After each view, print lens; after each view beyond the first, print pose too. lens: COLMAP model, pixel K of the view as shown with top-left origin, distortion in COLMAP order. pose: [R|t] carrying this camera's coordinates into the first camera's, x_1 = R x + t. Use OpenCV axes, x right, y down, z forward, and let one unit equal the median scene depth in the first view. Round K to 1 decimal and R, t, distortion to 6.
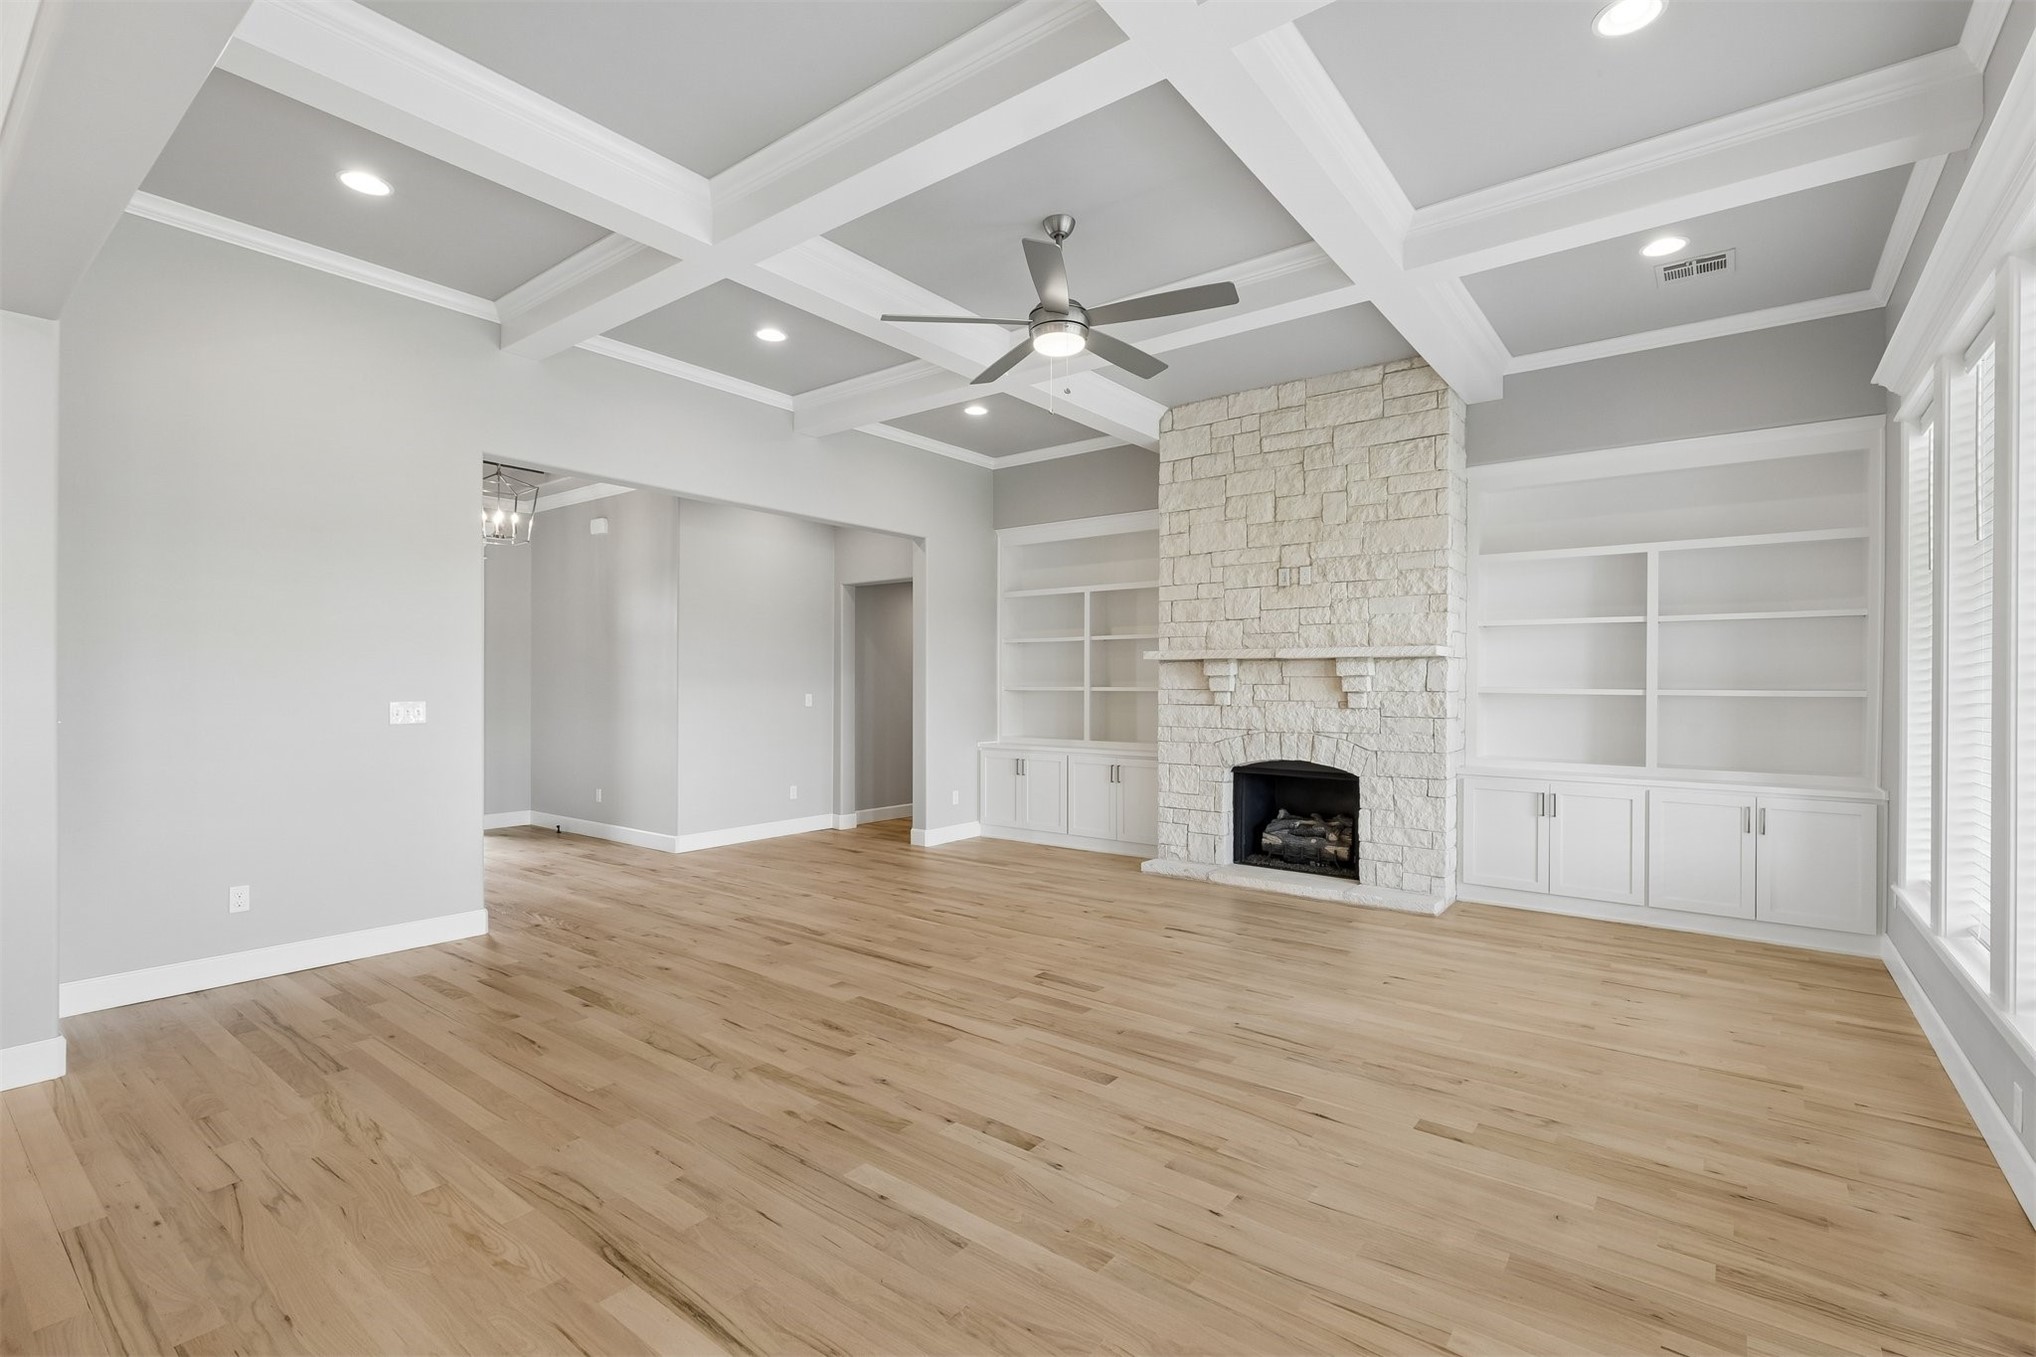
lens RADIAL K [[916.0, 0, 1020.8], [0, 916.0, 685.7], [0, 0, 1]] dist [0.002153, -0.000102]
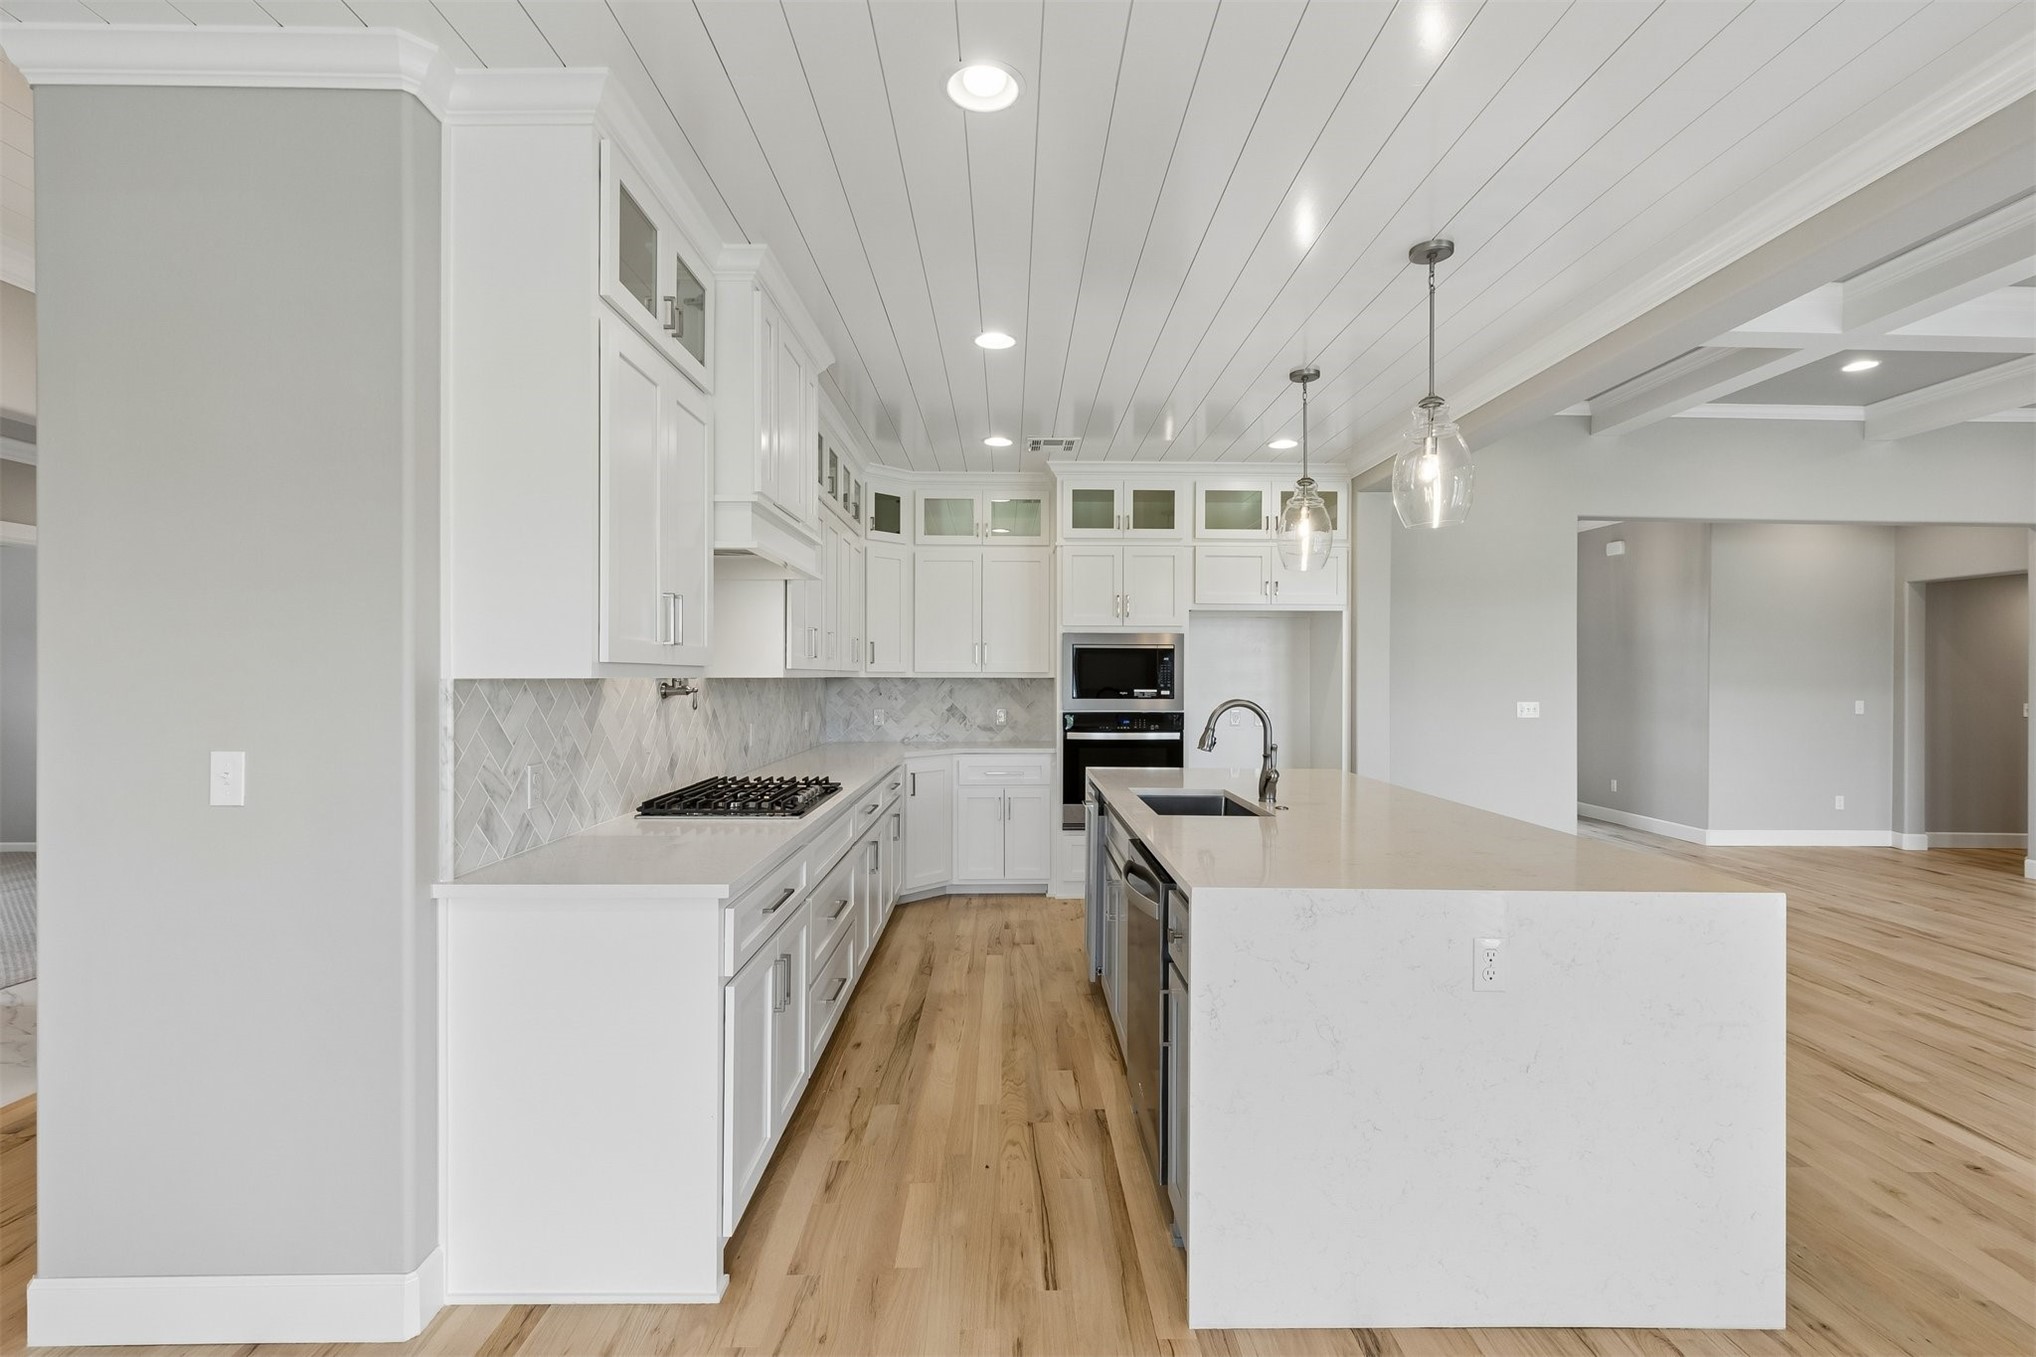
lens RADIAL K [[916.0, 0, 1019.5], [0, 916.0, 672.7], [0, 0, 1]] dist [0.002153, -0.000102]
pose [[0.622369, 0.000061, -0.782724, -0.043214], [-0.007170, 0.999958, -0.005623, -0.011912], [0.782692, 0.009112, 0.622343, -0.393177]]
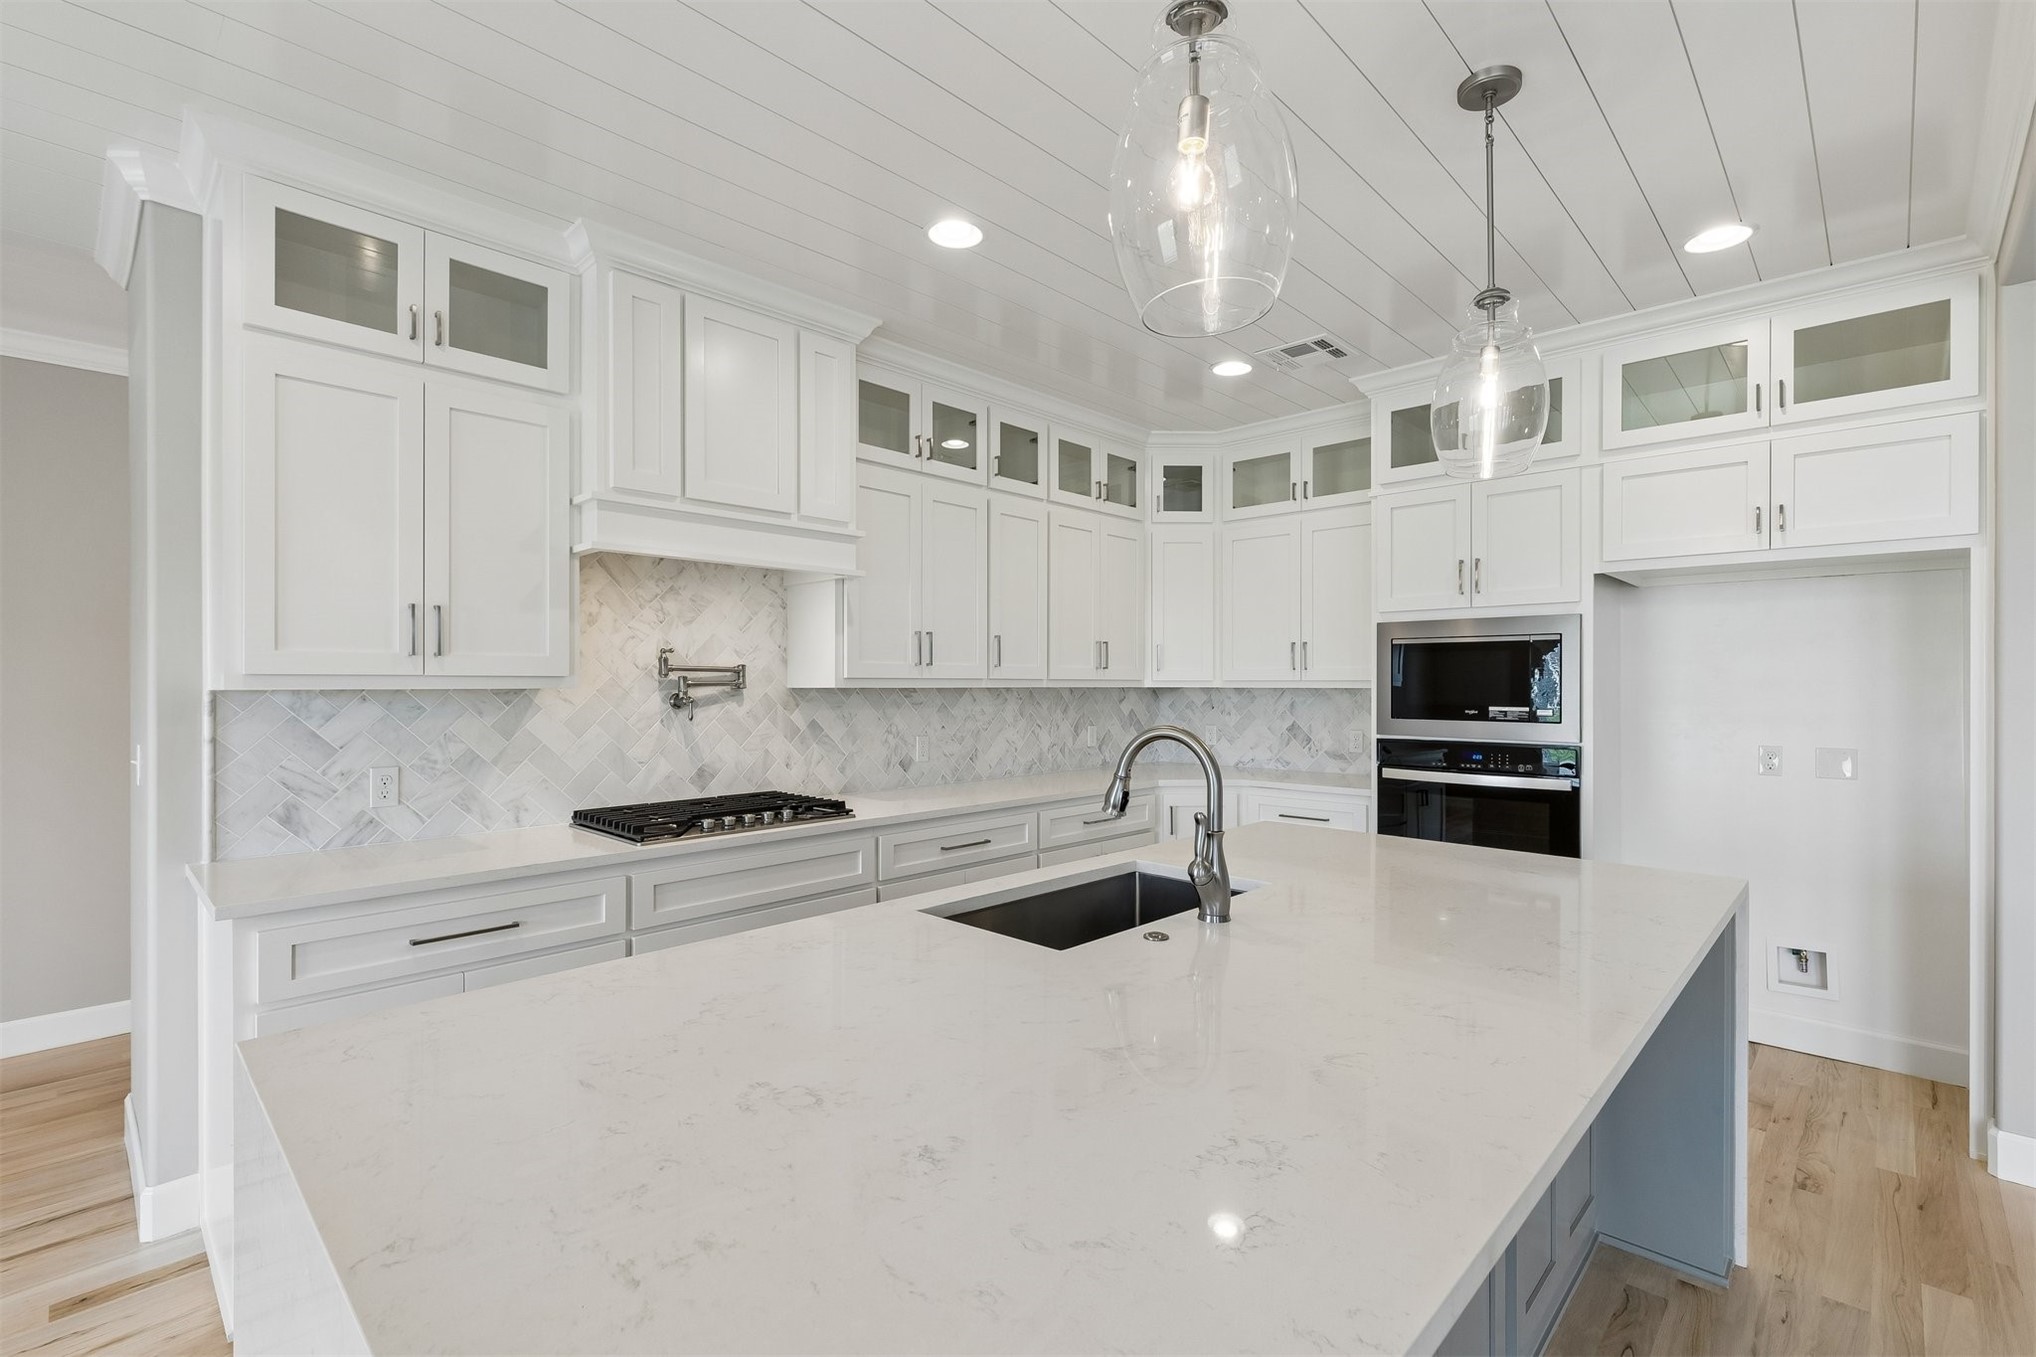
lens RADIAL K [[916.0, 0, 1026.4], [0, 916.0, 682.3], [0, 0, 1]] dist [0.002153, -0.000102]
pose [[-0.099289, -0.001361, -0.995058, -0.084321], [-0.004873, 0.999988, -0.000881, -0.014684], [0.995047, 0.004761, -0.099294, 0.075291]]
